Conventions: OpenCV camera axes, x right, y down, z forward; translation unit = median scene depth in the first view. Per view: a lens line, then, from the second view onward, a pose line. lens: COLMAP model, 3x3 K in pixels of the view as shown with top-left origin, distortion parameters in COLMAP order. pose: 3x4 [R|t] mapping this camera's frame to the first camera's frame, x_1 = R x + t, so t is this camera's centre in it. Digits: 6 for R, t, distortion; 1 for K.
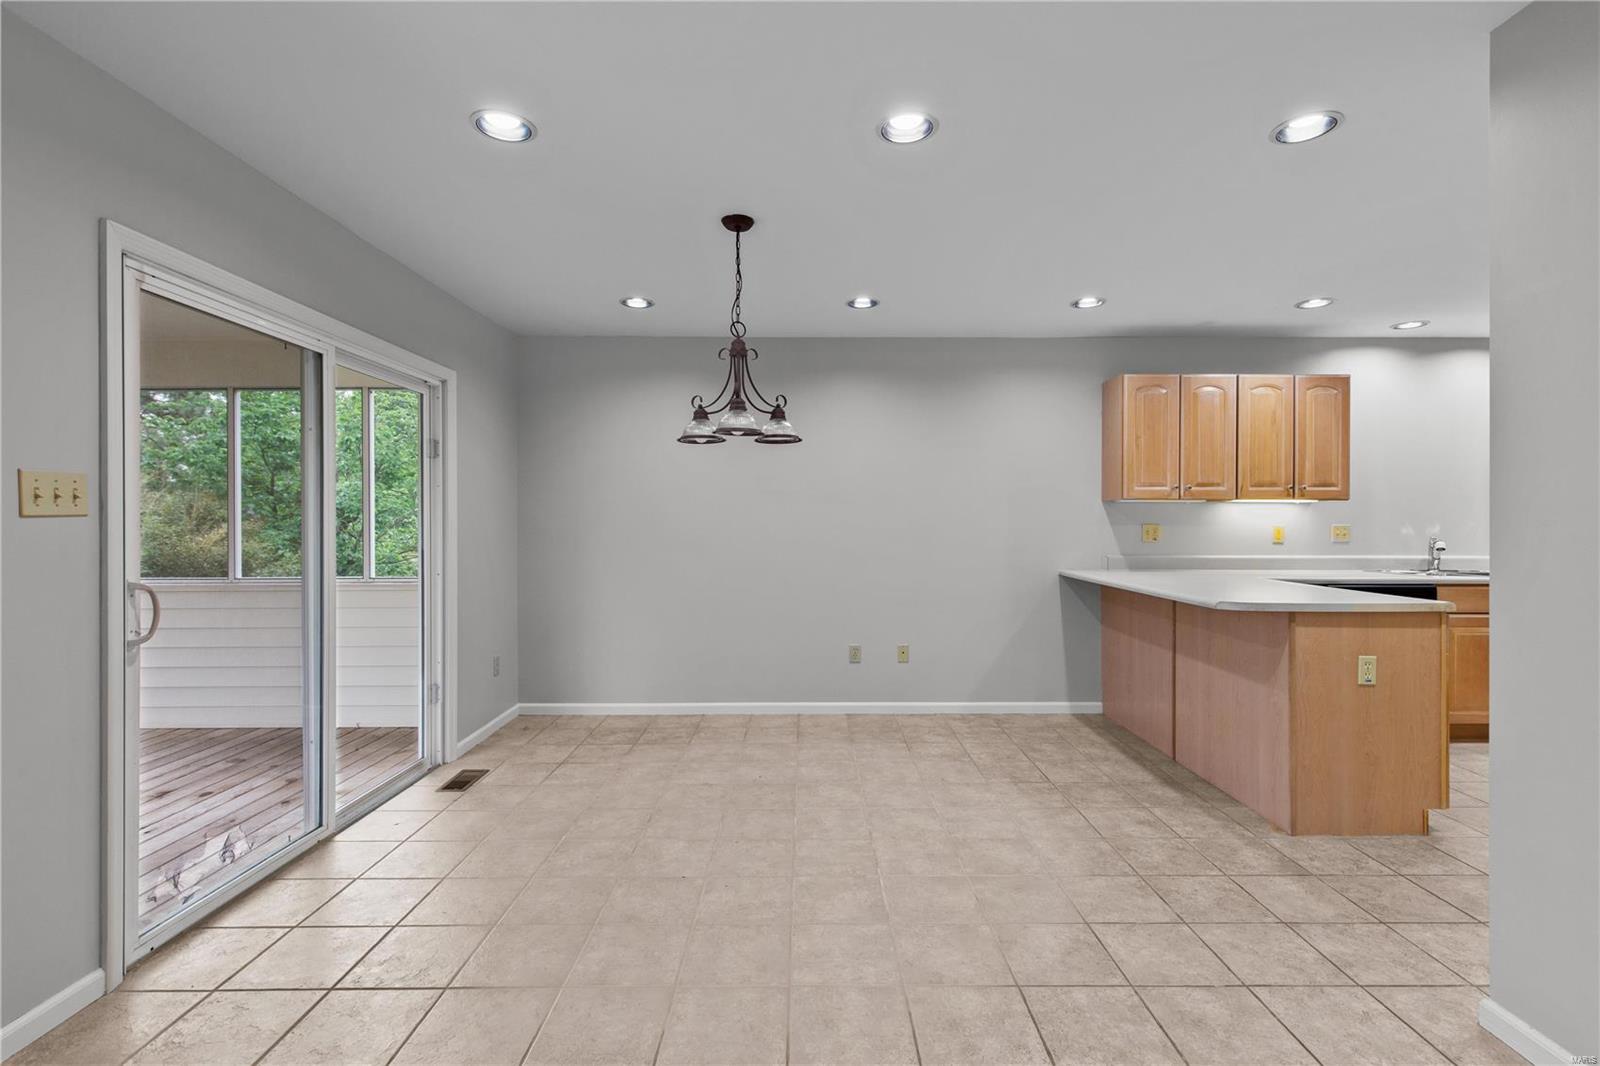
lens RADIAL K [[721.1, 0, 807.3], [0, 721.1, 522.9], [0, 0, 1]] dist [0.004828, -0.003313]
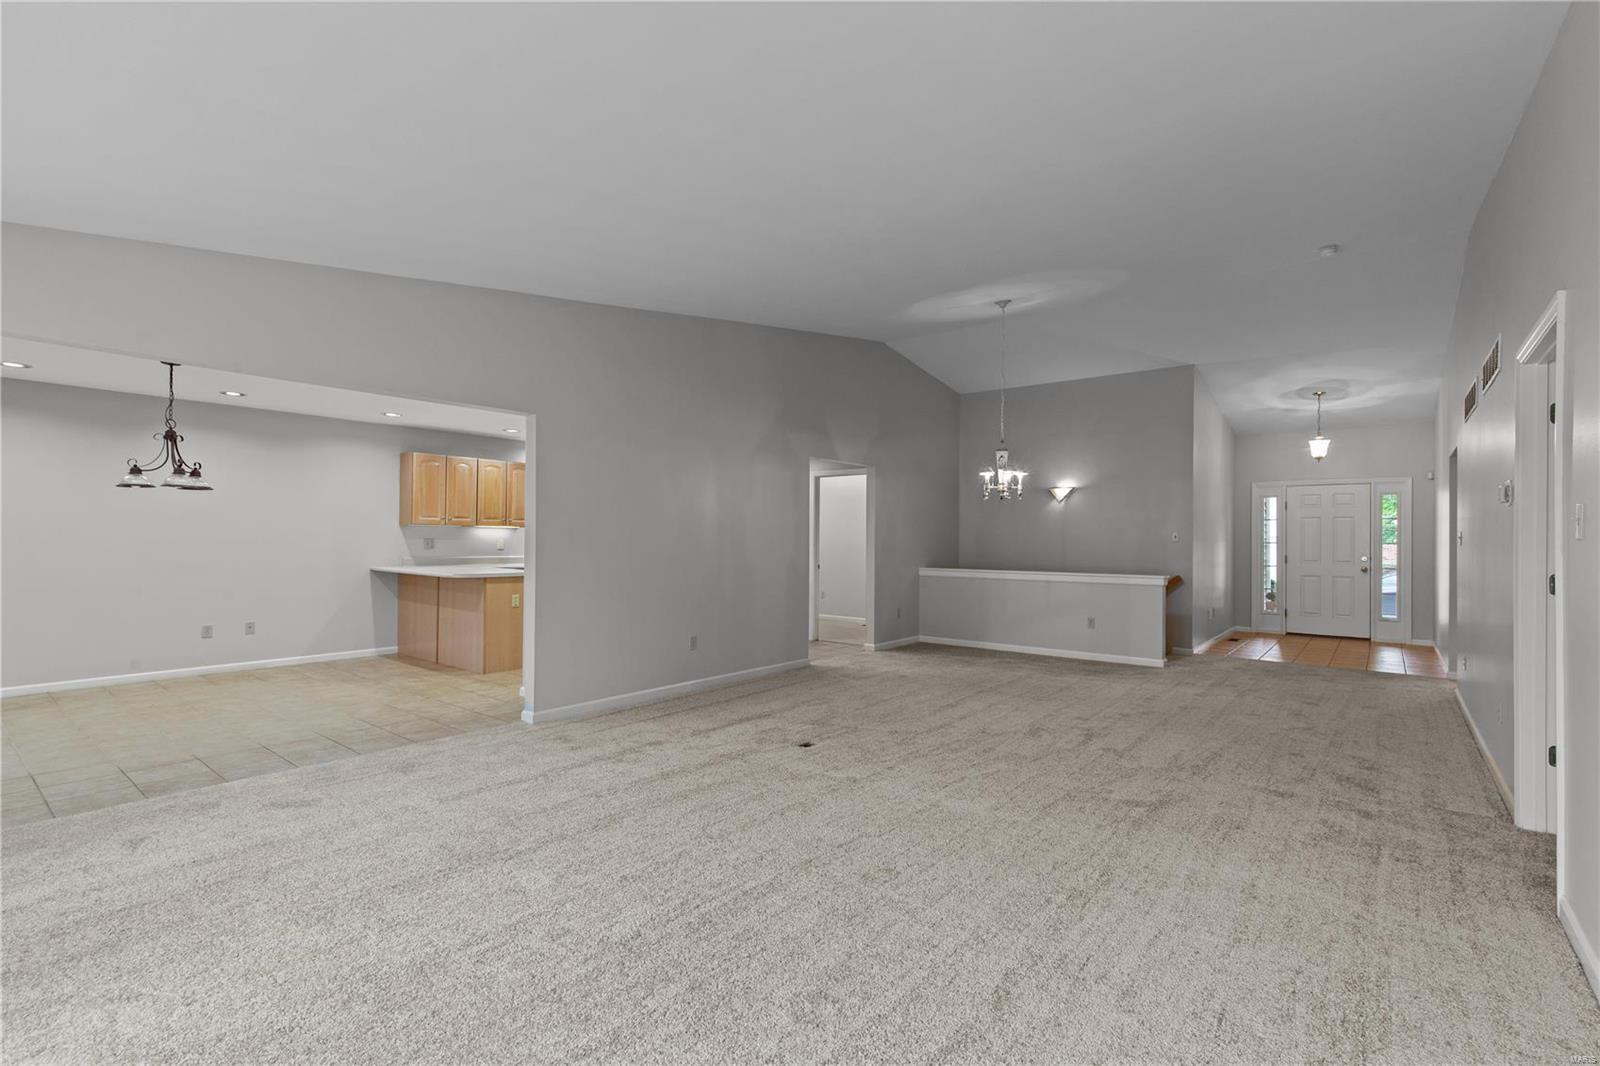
lens RADIAL K [[721.1, 0, 806.9], [0, 721.1, 533.1], [0, 0, 1]] dist [0.004828, -0.003313]
pose [[0.625123, 0.011600, 0.780440, -0.360805], [-0.009105, 0.999930, -0.007569, -0.007783], [-0.780473, -0.002374, 0.625185, -0.922306]]
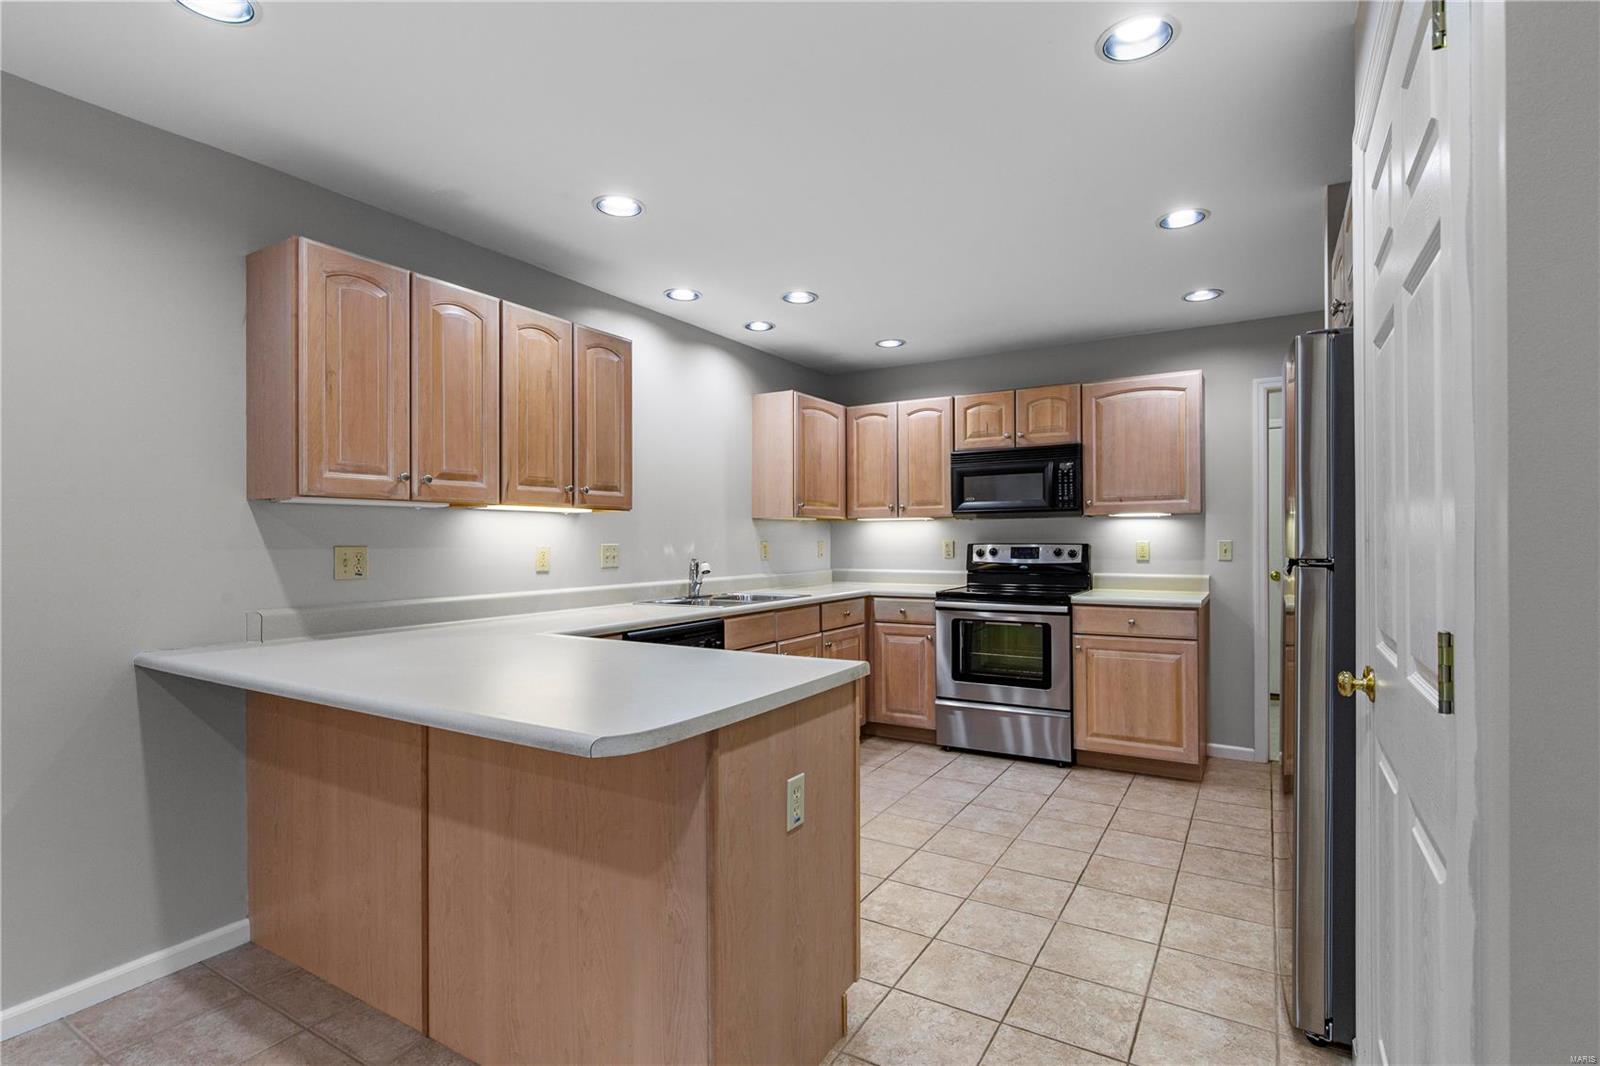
lens RADIAL K [[772.3, 0, 807.8], [0, 772.3, 535.8], [0, 0, 1]] dist [-0.000494, 0.000405]
pose [[0.513949, 0.000175, 0.857821, 0.191785], [0.005635, 0.999978, -0.003581, -0.002225], [-0.857802, 0.006674, 0.513937, 0.500042]]
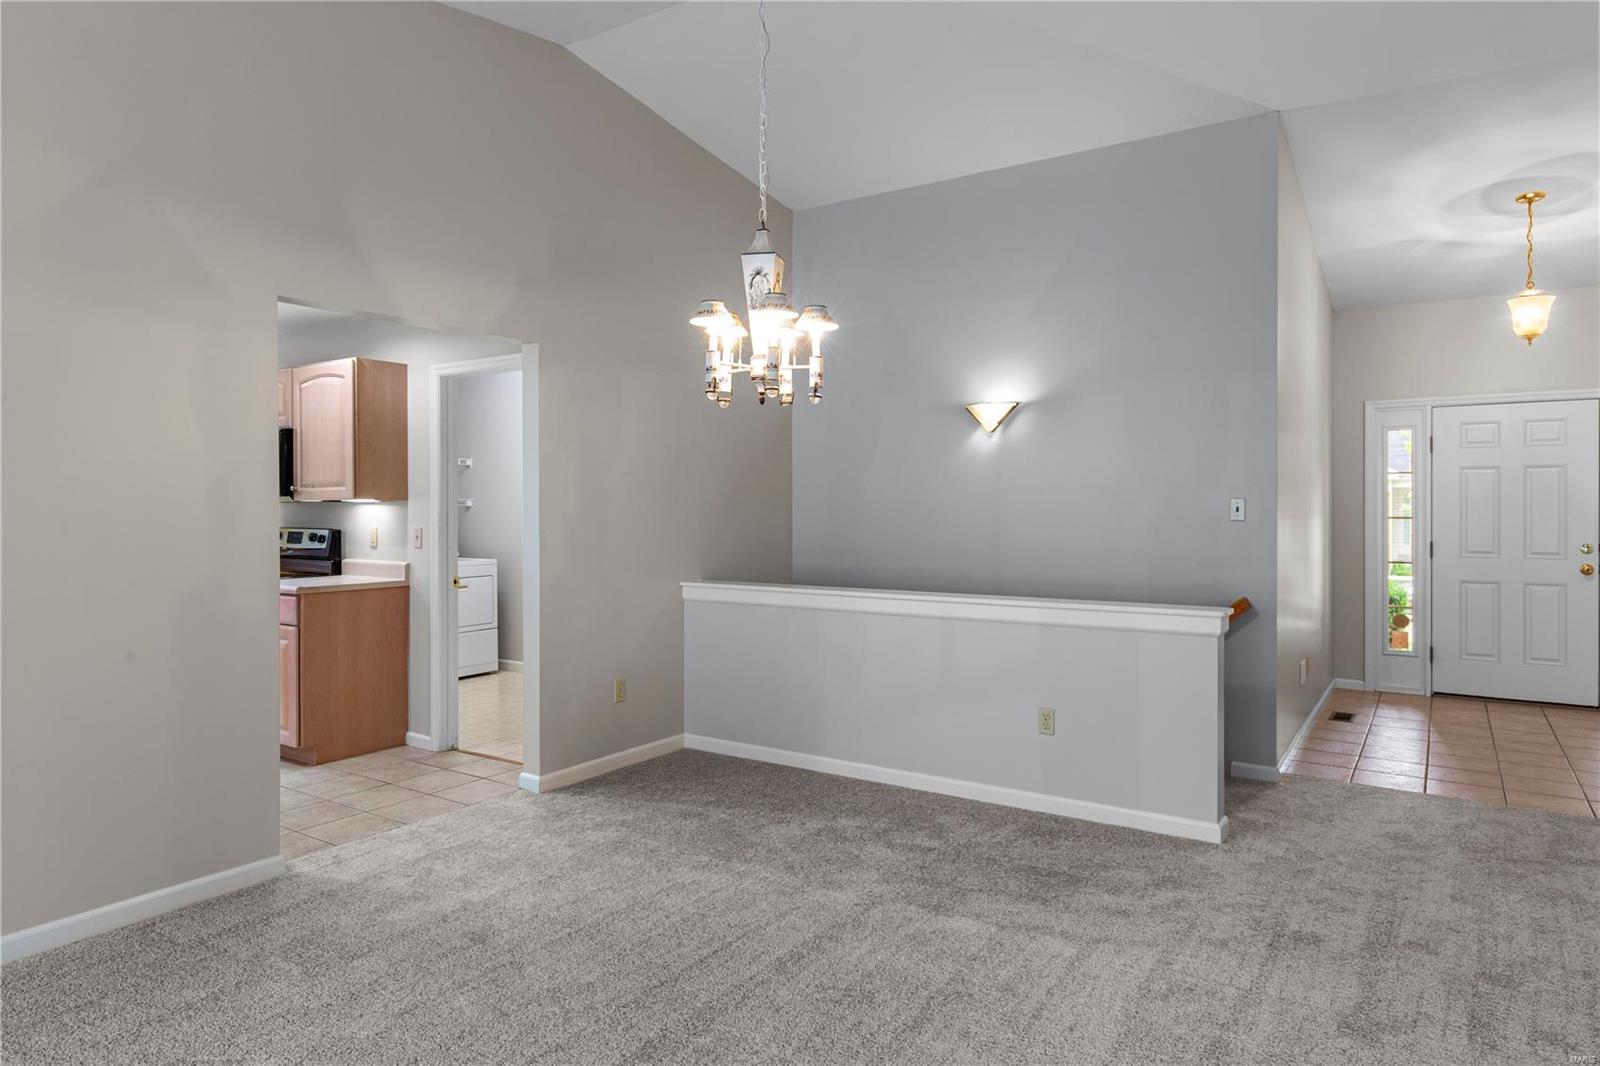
lens RADIAL K [[951.3, 0, 815.0], [0, 951.3, 511.3], [0, 0, 1]] dist [0.008720, 0.001809]
pose [[0.550728, 0.000224, 0.834685, 0.629421], [-0.000364, 1.000000, -0.000028, -0.019135], [-0.834685, -0.000289, 0.550728, -0.668254]]
